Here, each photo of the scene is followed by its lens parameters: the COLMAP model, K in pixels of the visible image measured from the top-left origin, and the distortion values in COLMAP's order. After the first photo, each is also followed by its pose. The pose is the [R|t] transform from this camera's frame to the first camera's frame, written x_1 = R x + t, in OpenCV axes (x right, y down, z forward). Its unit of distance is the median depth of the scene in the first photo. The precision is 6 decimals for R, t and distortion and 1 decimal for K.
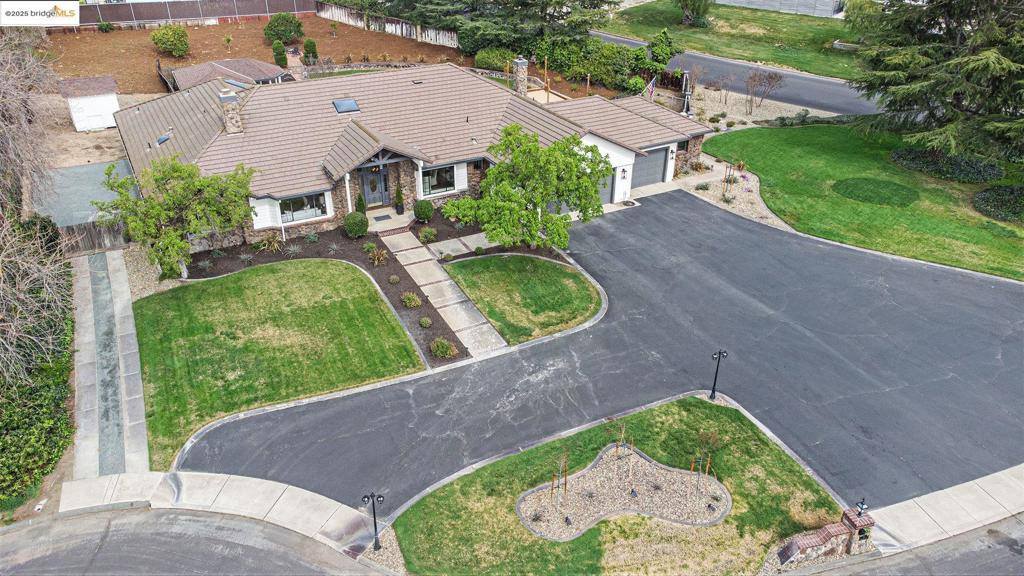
lens RADIAL K [[759.6, 0, 512.0], [0, 759.6, 288.0], [0, 0, 1]] dist [0.047312, 0.005192]
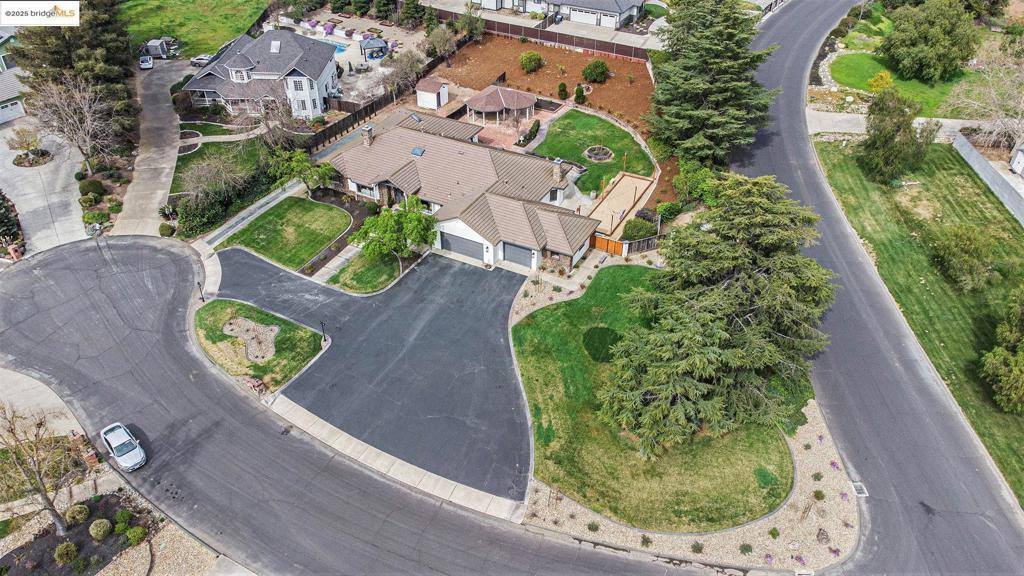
lens RADIAL K [[760.7, 0, 512.0], [0, 760.7, 288.0], [0, 0, 1]] dist [0.056566, 0.001747]
pose [[0.552619, 0.498490, -0.667922, 1.631955], [-0.411147, 0.860162, 0.301793, -0.735308], [0.724962, 0.107838, 0.680295, -0.128982]]
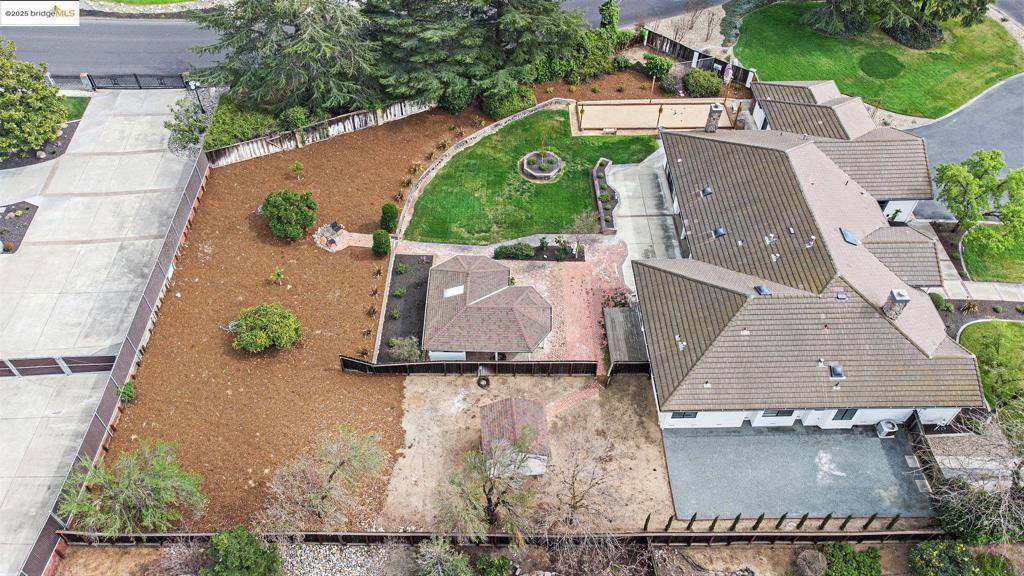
lens RADIAL K [[760.7, 0, 512.0], [0, 760.7, 288.0], [0, 0, 1]] dist [0.056566, 0.001747]
pose [[0.453827, -0.666873, 0.591034, -1.391678], [0.426298, 0.744927, 0.513180, -1.166580], [-0.782503, 0.019062, 0.622355, 0.799370]]
